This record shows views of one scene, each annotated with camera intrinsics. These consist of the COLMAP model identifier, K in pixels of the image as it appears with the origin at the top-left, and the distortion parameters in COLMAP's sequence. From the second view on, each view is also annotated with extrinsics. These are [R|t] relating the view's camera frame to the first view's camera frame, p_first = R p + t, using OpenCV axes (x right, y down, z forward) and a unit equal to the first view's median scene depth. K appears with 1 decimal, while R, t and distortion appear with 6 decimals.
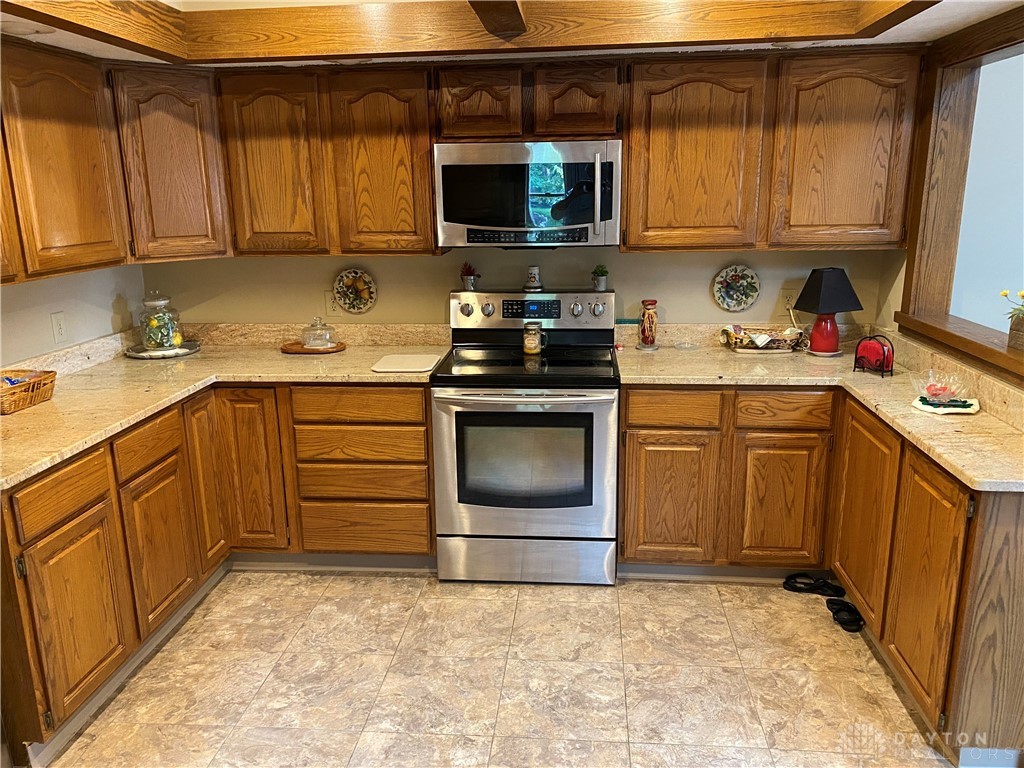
lens RADIAL K [[778.5, 0, 517.7], [0, 778.5, 387.2], [0, 0, 1]] dist [0.056504, -0.064491]
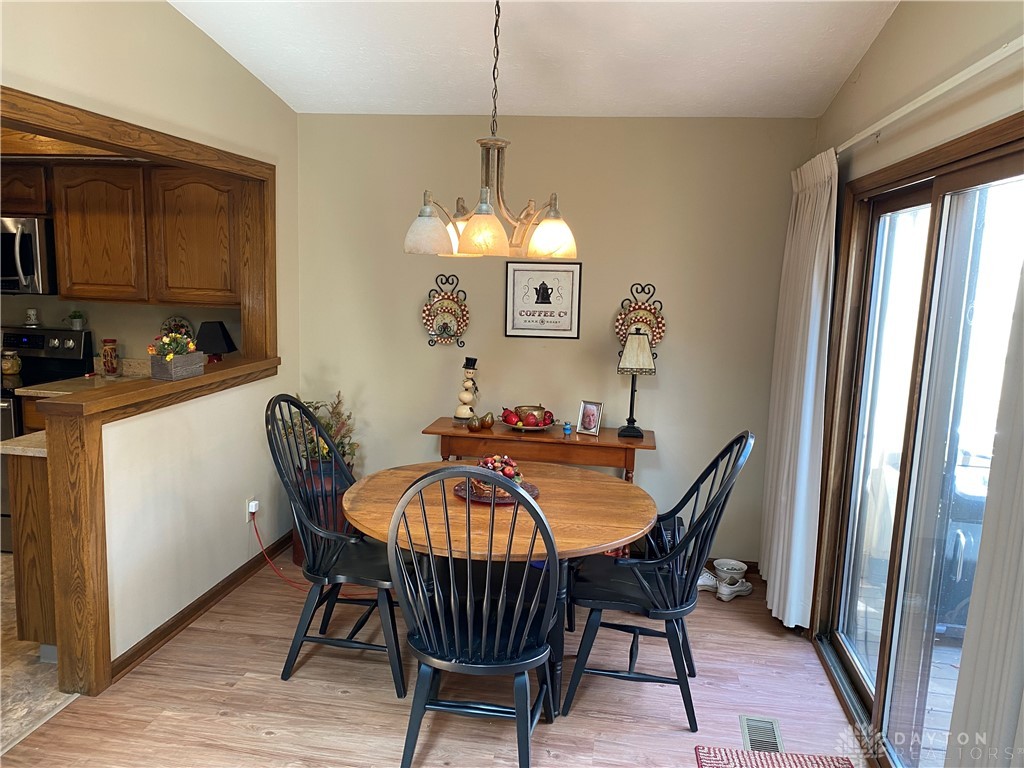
lens RADIAL K [[778.5, 0, 518.6], [0, 778.5, 384.3], [0, 0, 1]] dist [0.056504, -0.064491]
pose [[0.996735, 0.057230, -0.056958, 1.046730], [-0.062545, 0.993378, -0.096378, 0.052170], [0.051065, 0.099625, 0.993714, -0.294537]]
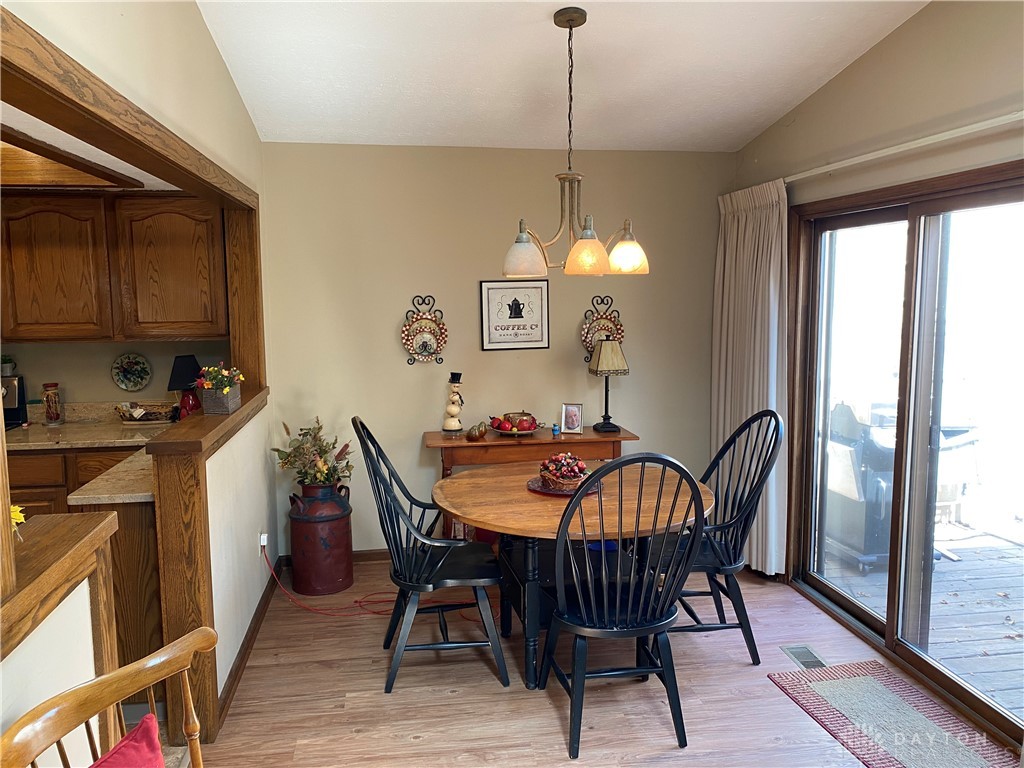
lens RADIAL K [[778.5, 0, 511.2], [0, 778.5, 375.7], [0, 0, 1]] dist [0.056504, -0.064491]
pose [[0.971780, -0.020108, 0.235032, 0.643176], [0.052190, 0.989995, -0.131093, 0.080185], [-0.230045, 0.139660, 0.963107, -0.362661]]
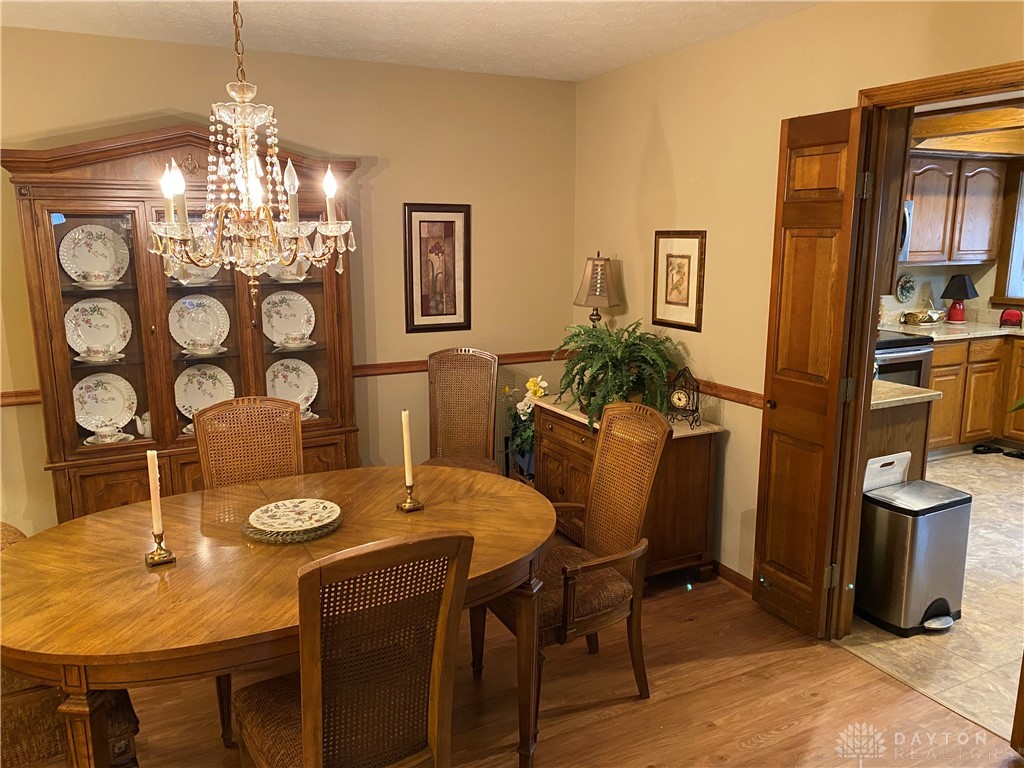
lens RADIAL K [[778.5, 0, 505.7], [0, 778.5, 382.4], [0, 0, 1]] dist [0.056504, -0.064491]
pose [[0.846262, -0.084080, 0.526090, -1.536474], [0.114402, 0.993112, -0.025306, 0.020590], [-0.520339, 0.081601, 0.850052, 0.030971]]
